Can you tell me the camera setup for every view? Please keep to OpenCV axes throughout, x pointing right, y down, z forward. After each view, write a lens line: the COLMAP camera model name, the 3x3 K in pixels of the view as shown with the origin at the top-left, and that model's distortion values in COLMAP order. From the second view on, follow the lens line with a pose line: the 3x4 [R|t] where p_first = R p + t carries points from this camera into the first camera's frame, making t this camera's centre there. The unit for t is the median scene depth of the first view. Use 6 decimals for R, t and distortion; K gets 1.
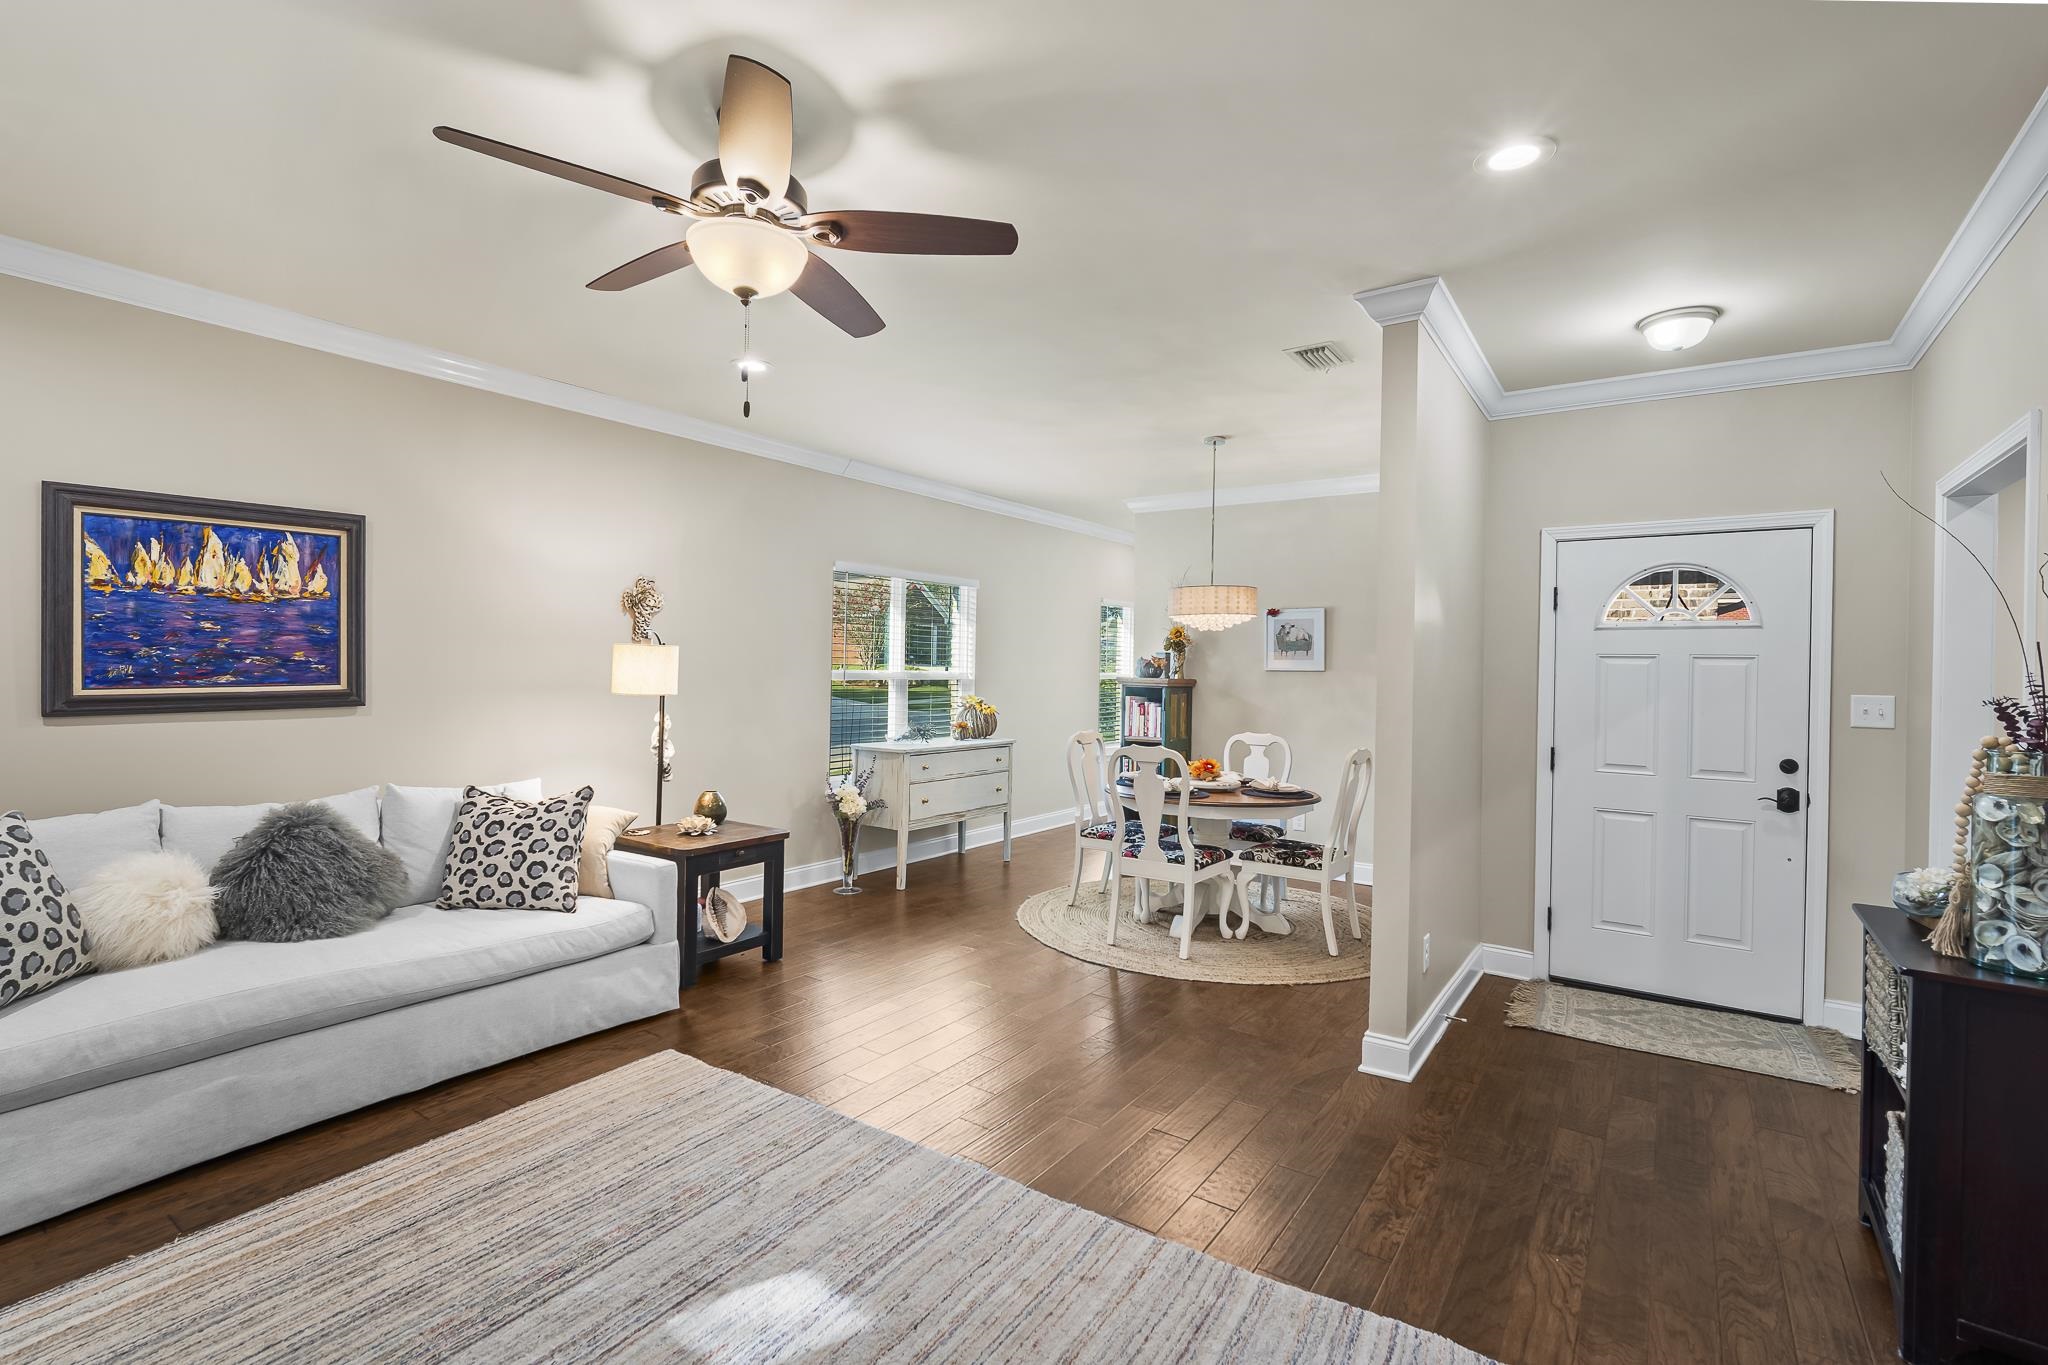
lens RADIAL K [[929.4, 0, 1020.4], [0, 929.4, 664.9], [0, 0, 1]] dist [-0.003794, 0.000230]
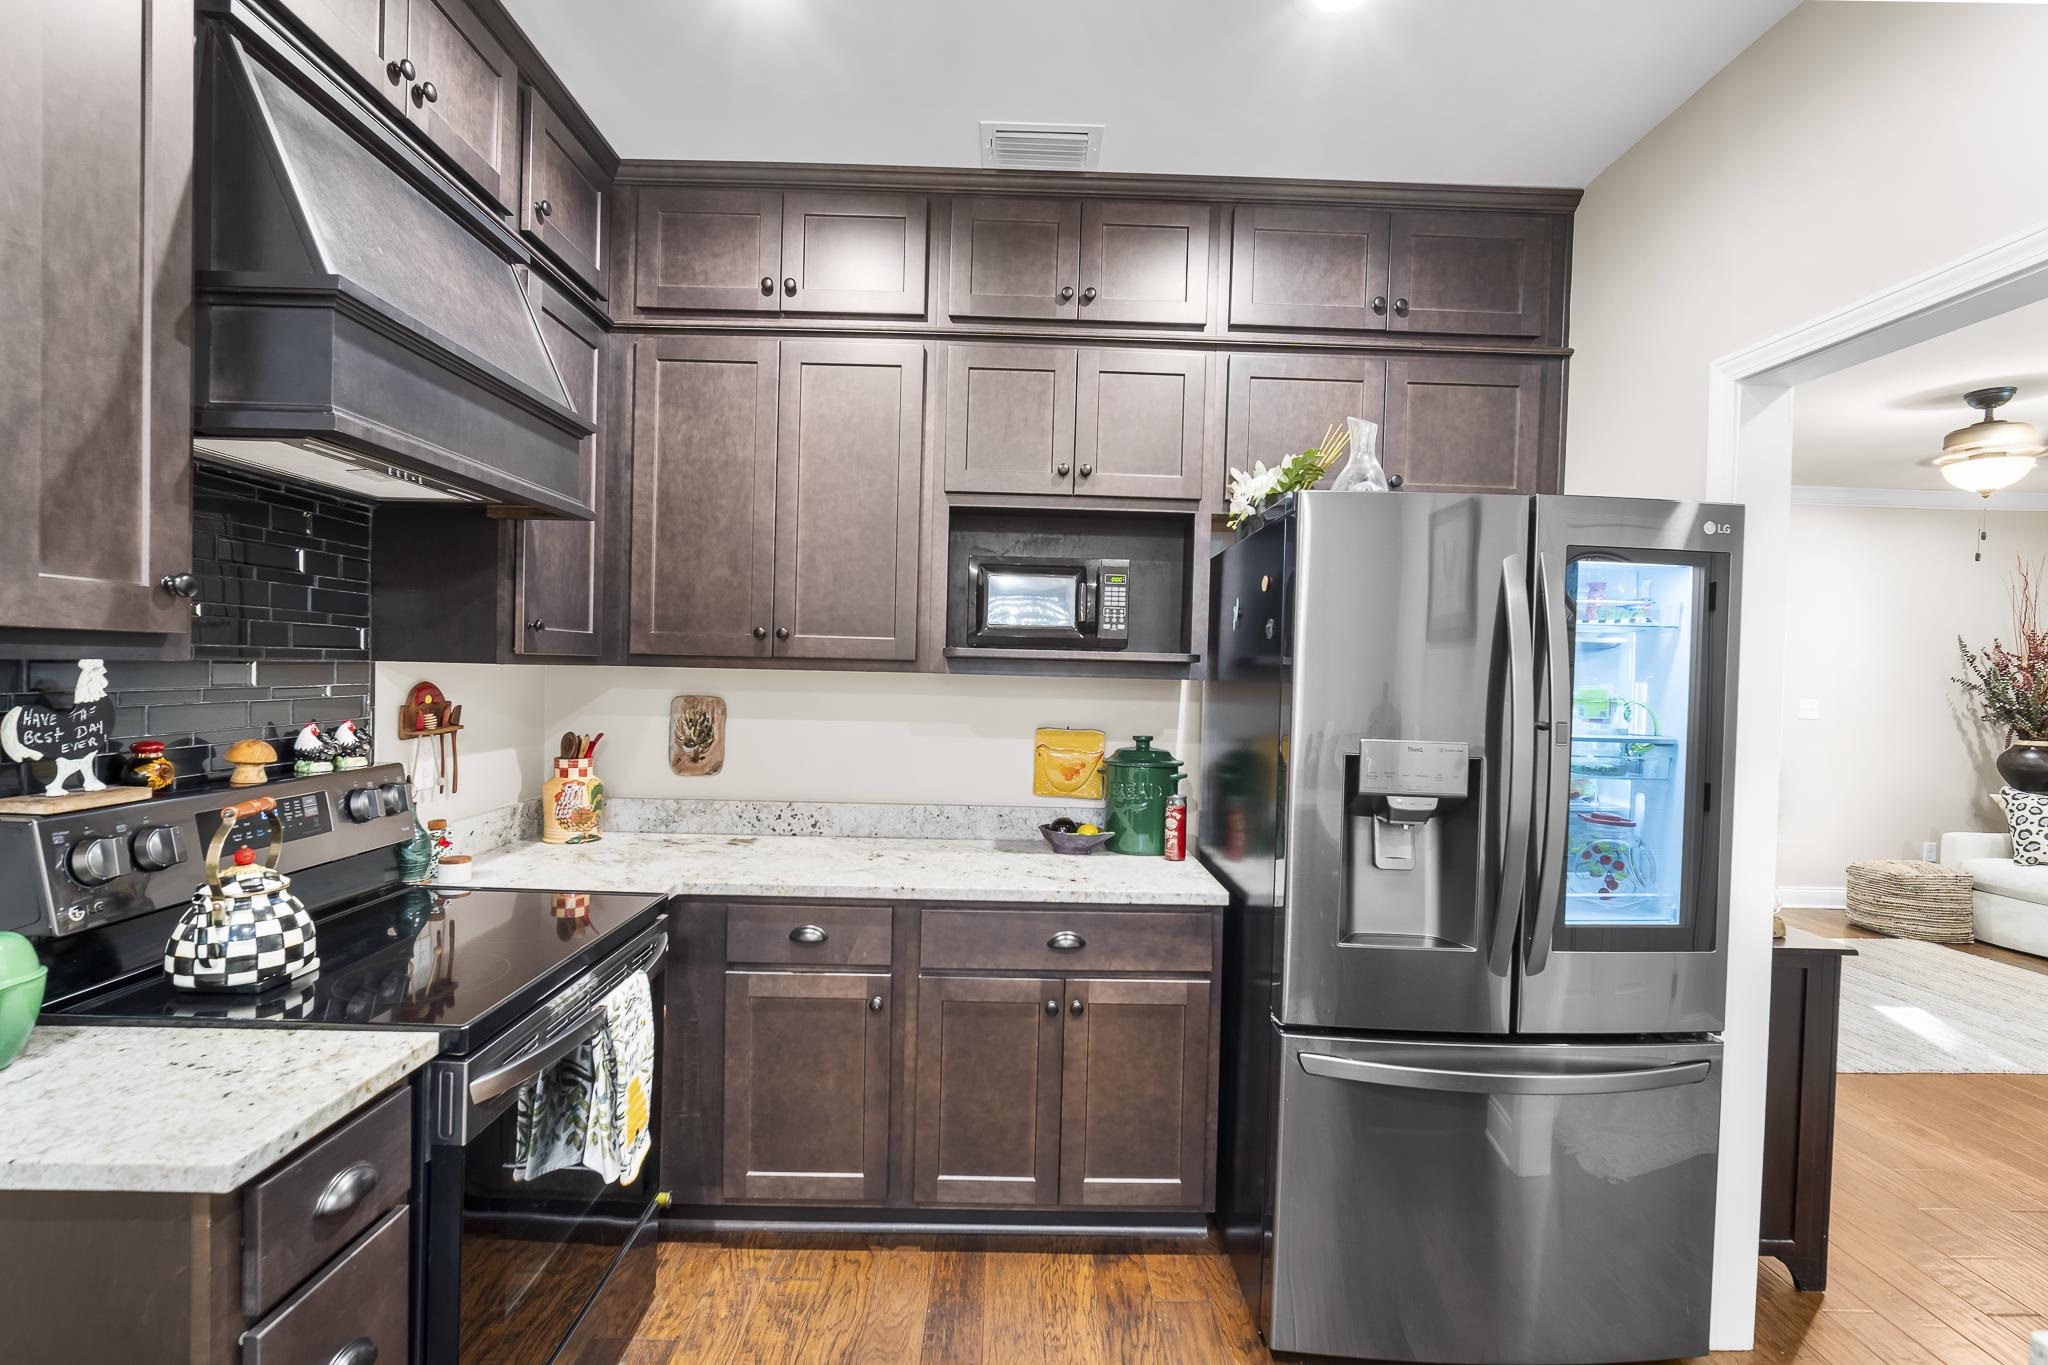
lens RADIAL K [[898.4, 0, 1024.4], [0, 898.4, 686.5], [0, 0, 1]] dist [-0.013259, 0.004637]
pose [[-0.807674, -0.029359, -0.588898, 1.399845], [-0.040757, 0.999151, 0.006087, 0.027472], [0.588219, 0.028918, -0.808185, 0.827522]]
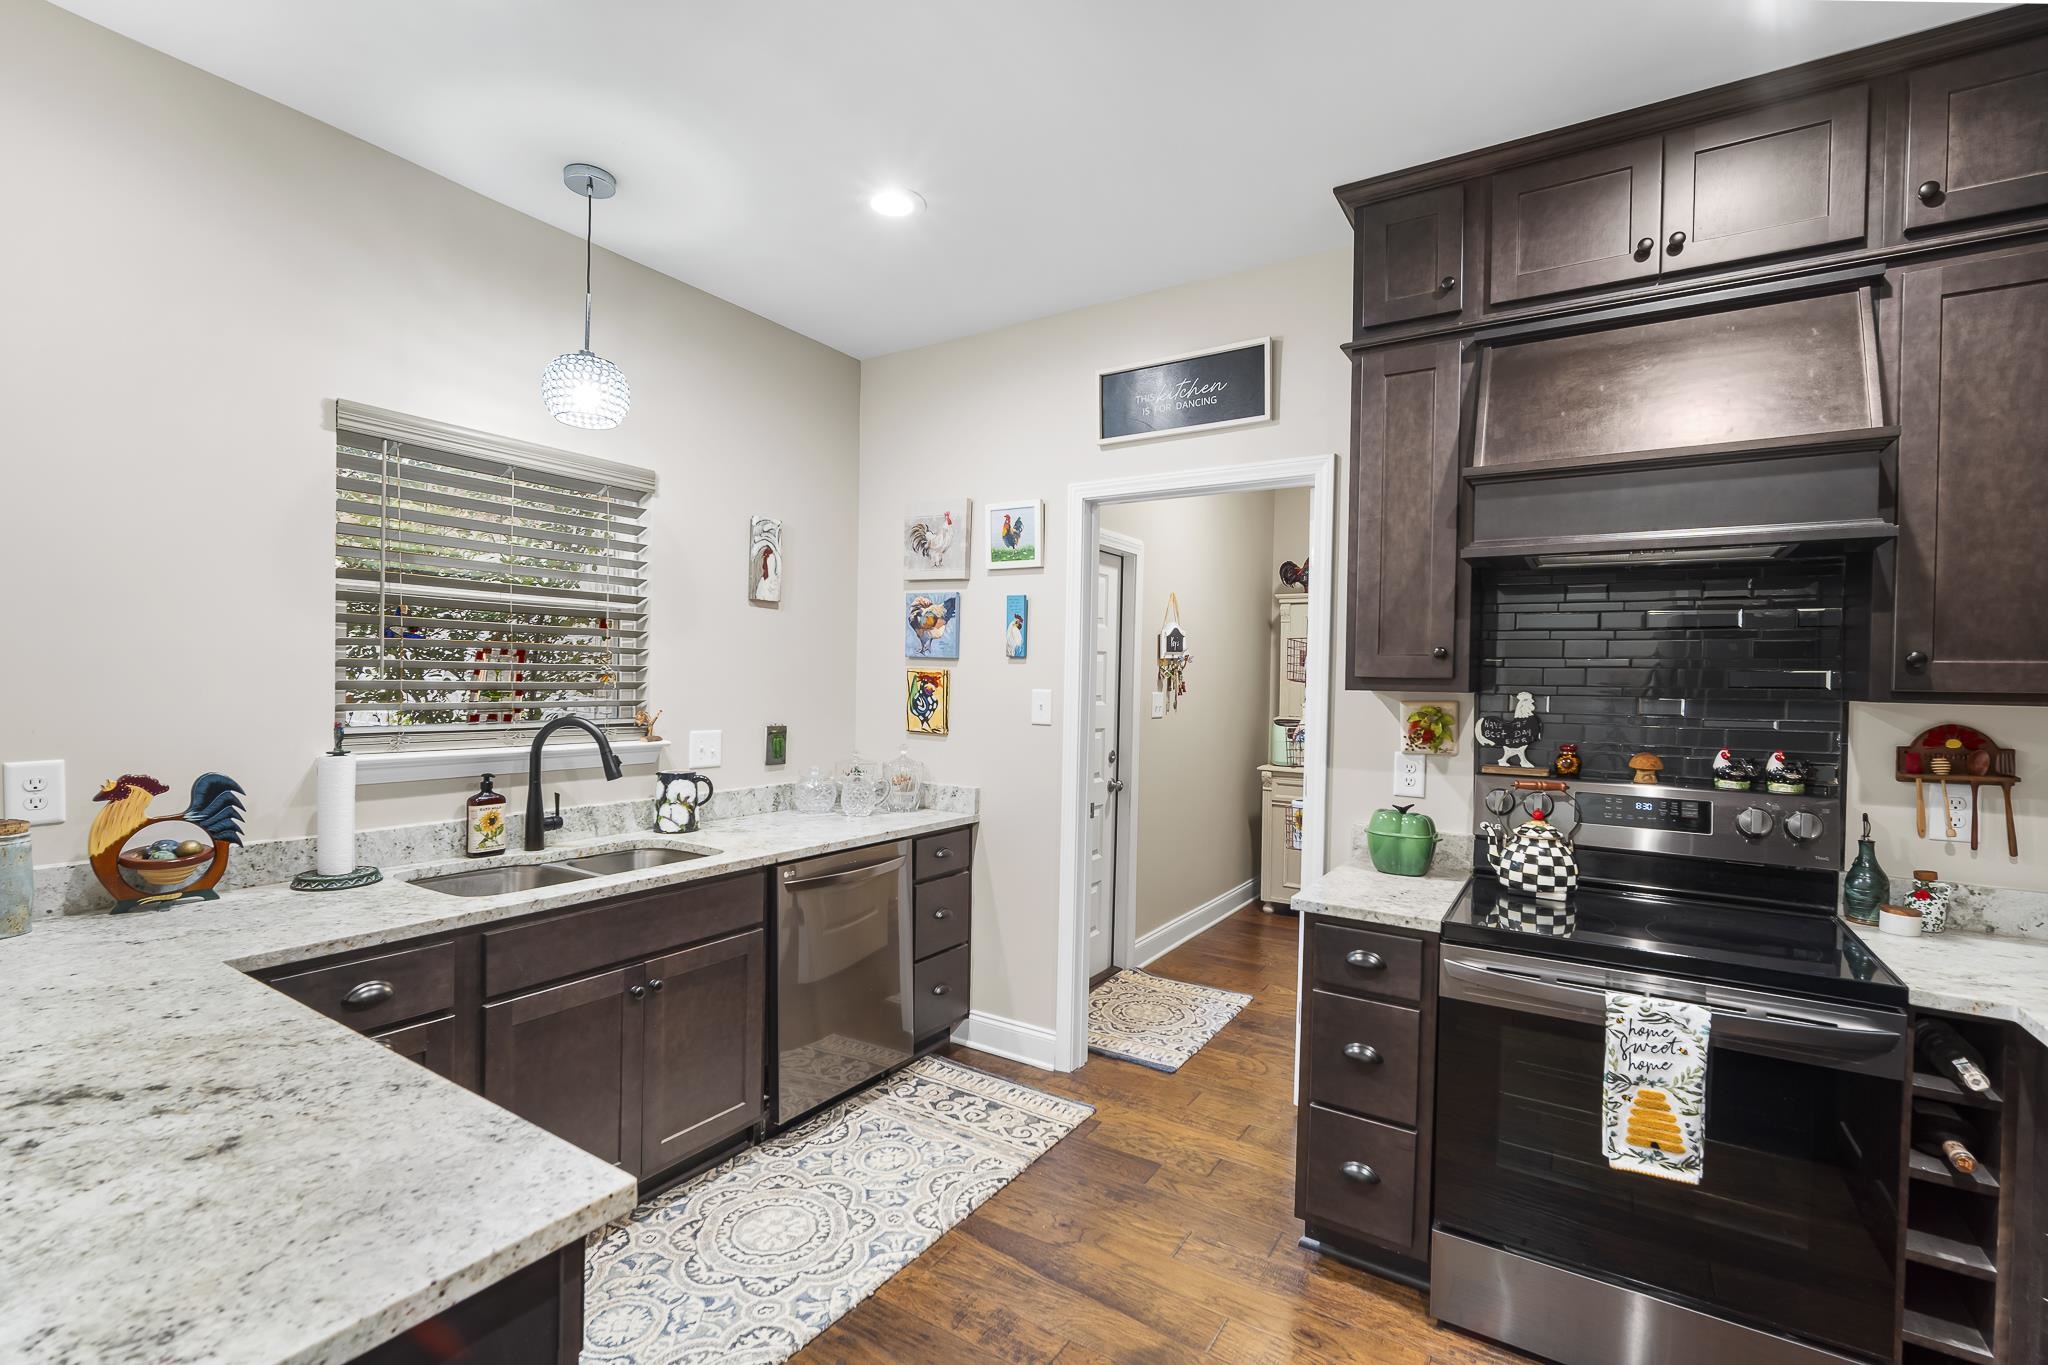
lens RADIAL K [[898.4, 0, 1024.4], [0, 898.4, 686.5], [0, 0, 1]] dist [-0.013259, 0.004637]
pose [[-0.046326, -0.026800, 0.998567, 0.832965], [-0.022044, 0.999424, 0.025800, 0.018907], [-0.998683, -0.020817, -0.046890, 0.710855]]
